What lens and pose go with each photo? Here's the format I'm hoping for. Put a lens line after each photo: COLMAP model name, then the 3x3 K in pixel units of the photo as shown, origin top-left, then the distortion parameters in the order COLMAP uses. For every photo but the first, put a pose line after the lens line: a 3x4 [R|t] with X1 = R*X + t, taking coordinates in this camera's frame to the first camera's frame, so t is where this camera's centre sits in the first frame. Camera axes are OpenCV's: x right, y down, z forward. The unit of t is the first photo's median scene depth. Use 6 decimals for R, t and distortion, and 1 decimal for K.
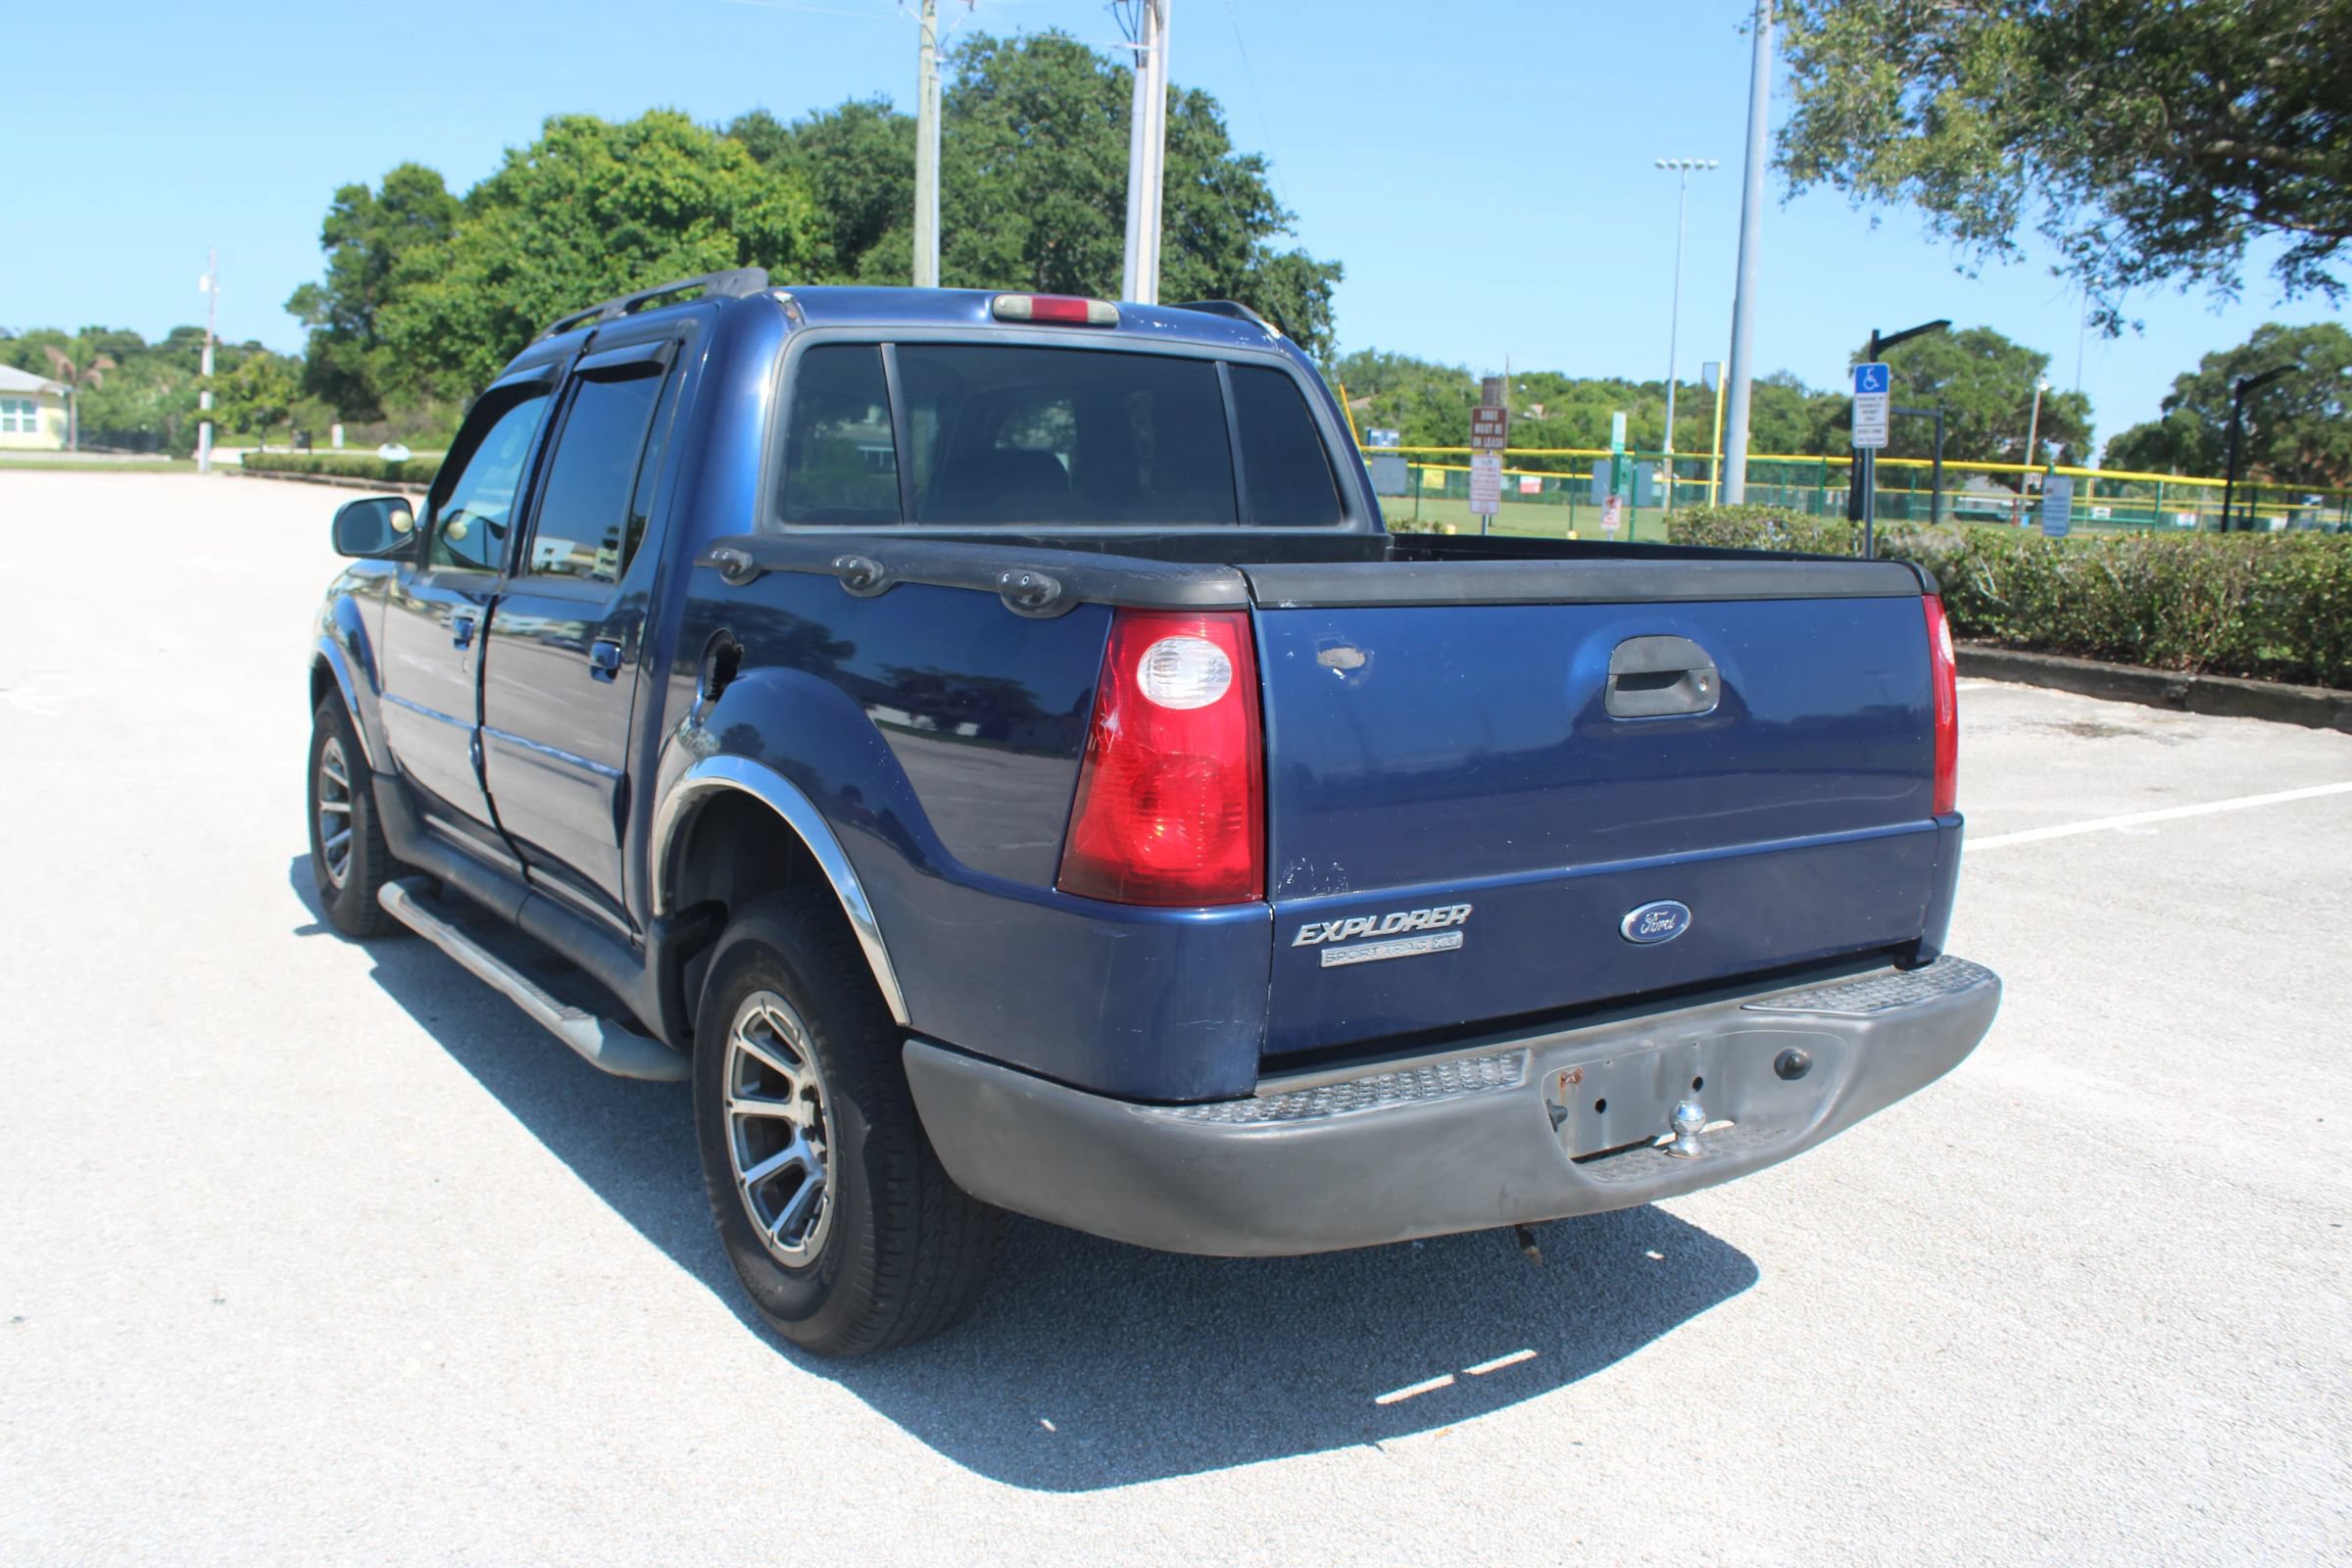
lens RADIAL K [[2040.3, 0, 1152.3], [0, 2040.3, 793.4], [0, 0, 1]] dist [-0.139857, 0.129916]
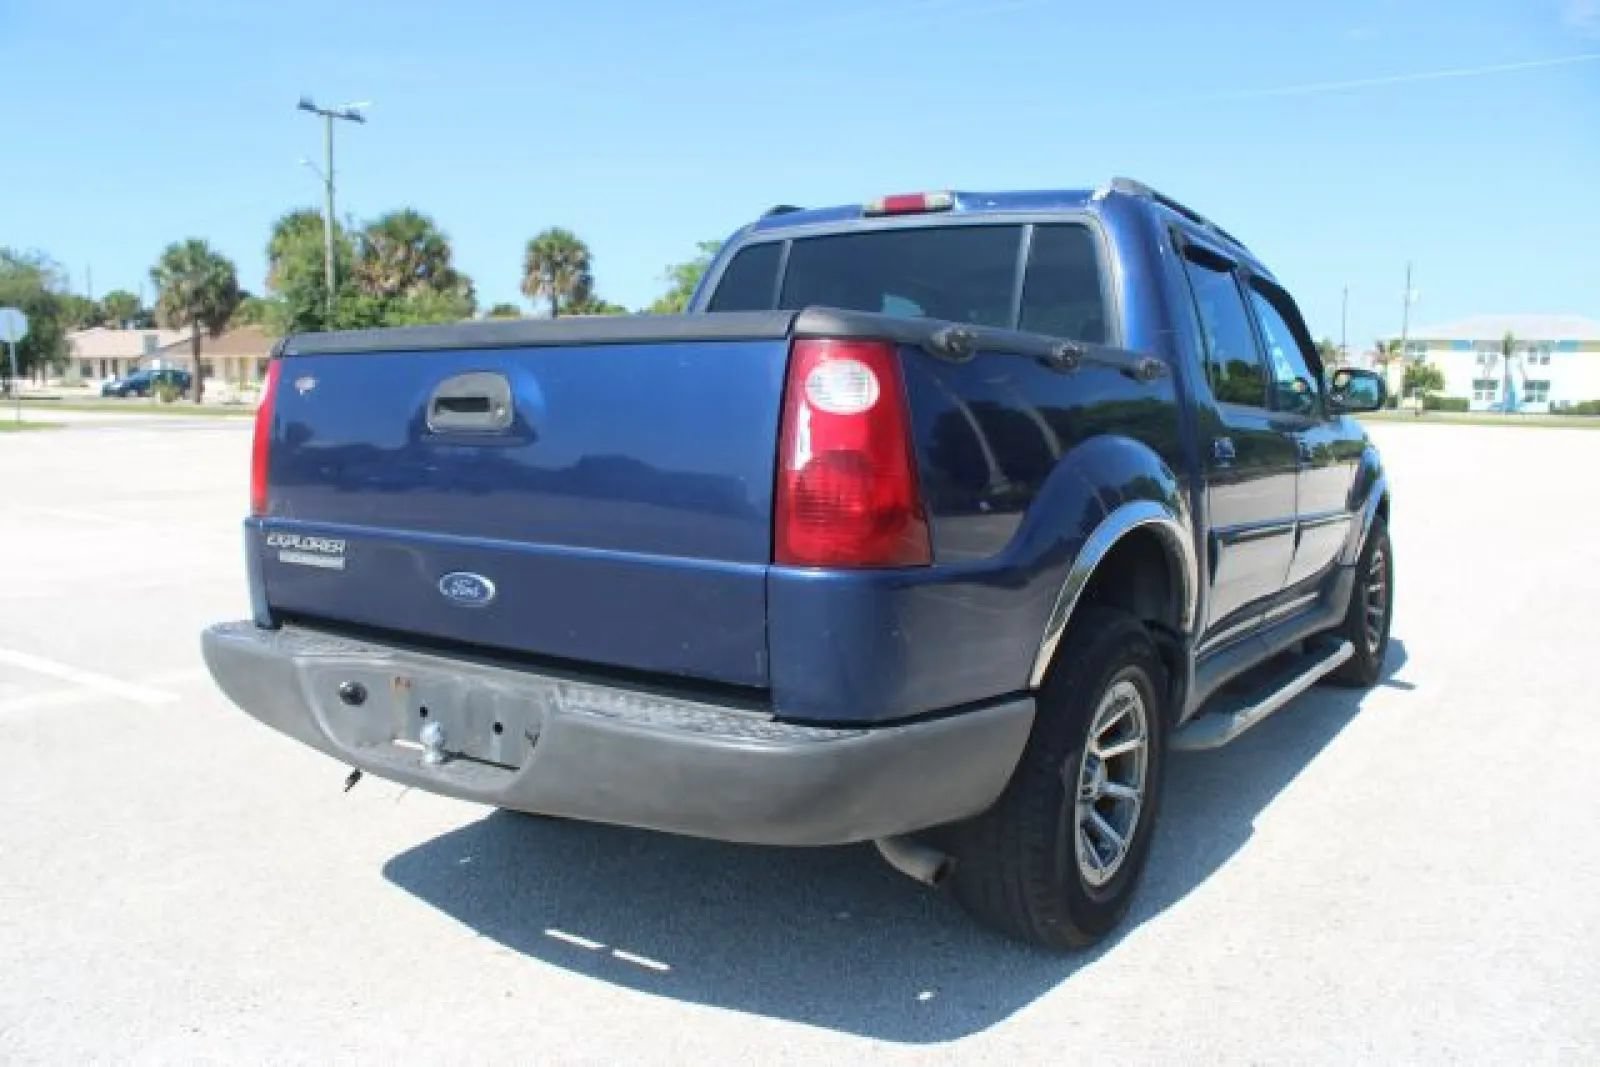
lens RADIAL K [[1305.1, 0, 796.4], [0, 1305.1, 543.2], [0, 0, 1]] dist [-0.162131, 0.138816]
pose [[0.385475, 0.077039, -0.919497, 0.957587], [-0.146982, 0.988911, 0.021237, -0.013149], [0.910937, 0.126963, 0.392524, 0.745656]]
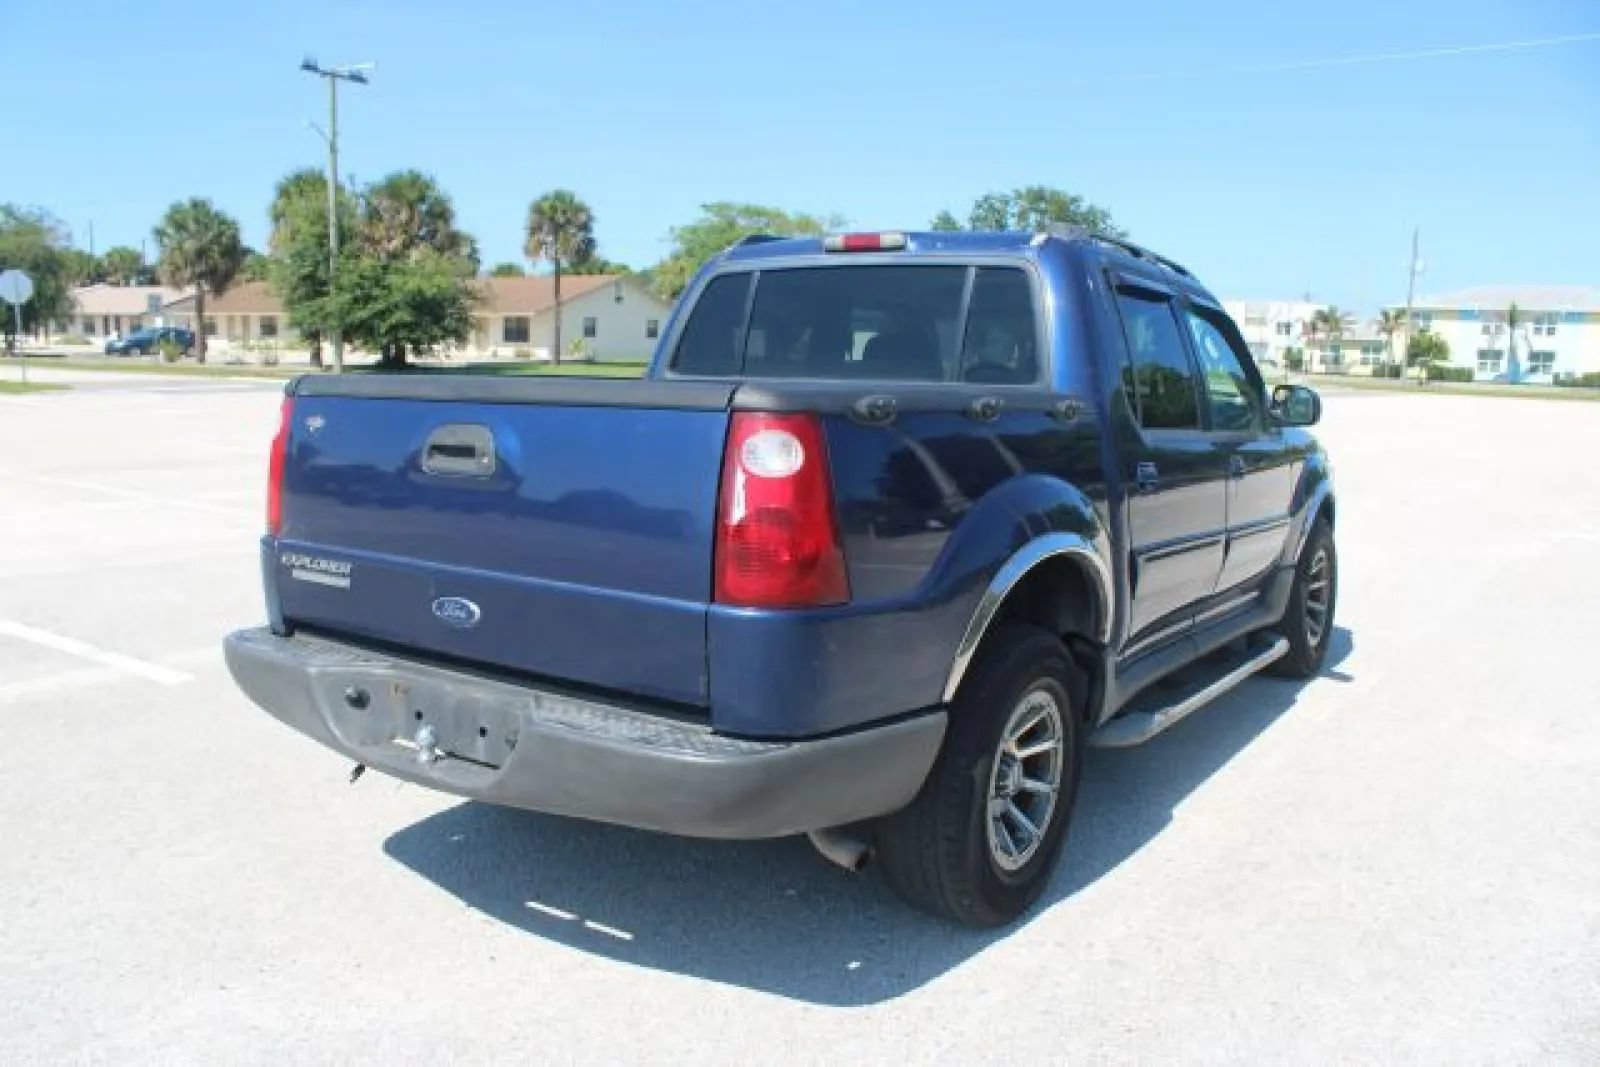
lens RADIAL K [[1305.1, 0, 794.9], [0, 1305.1, 542.3], [0, 0, 1]] dist [-0.162131, 0.138816]
pose [[0.382164, 0.107836, -0.917781, 1.070162], [-0.157390, 0.986252, 0.050344, -0.066383], [0.910593, 0.125210, 0.393883, 0.729476]]
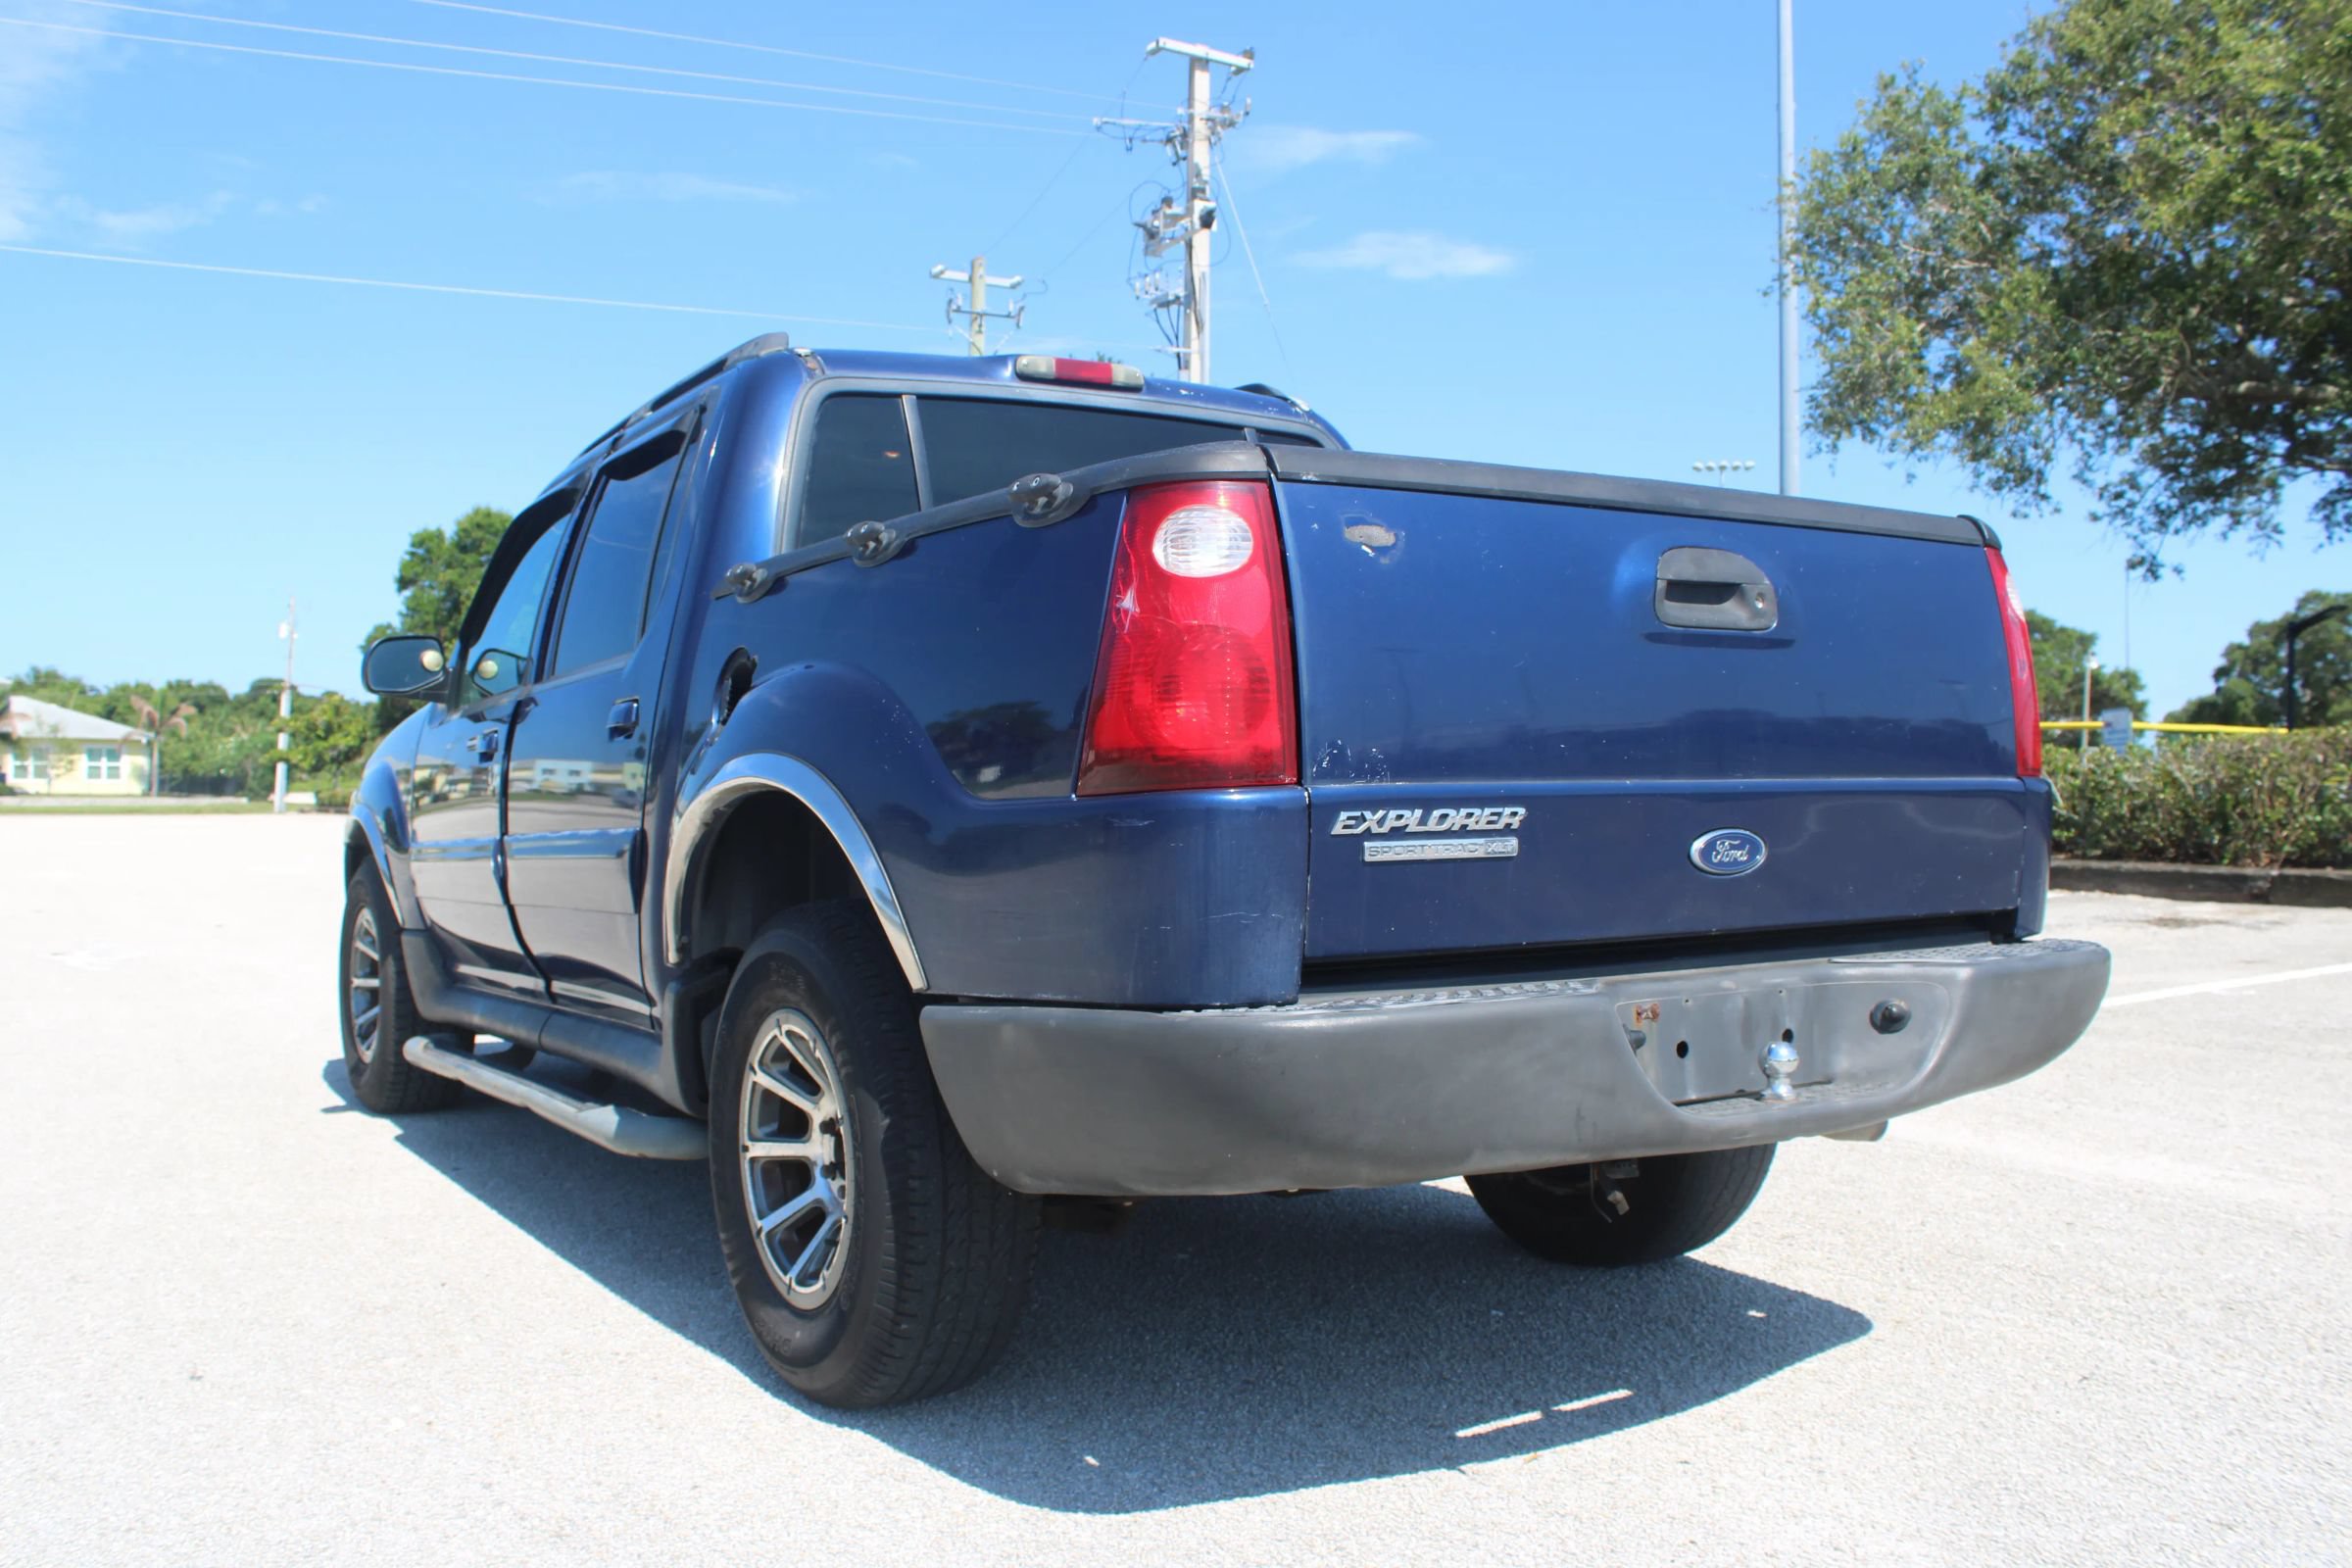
lens RADIAL K [[2040.3, 0, 1159.4], [0, 2040.3, 805.2], [0, 0, 1]] dist [-0.139857, 0.129916]
pose [[0.999016, -0.035930, -0.025984, 0.011718], [0.031594, 0.987967, -0.151402, 0.150830], [0.031111, 0.150432, 0.988131, 0.064899]]
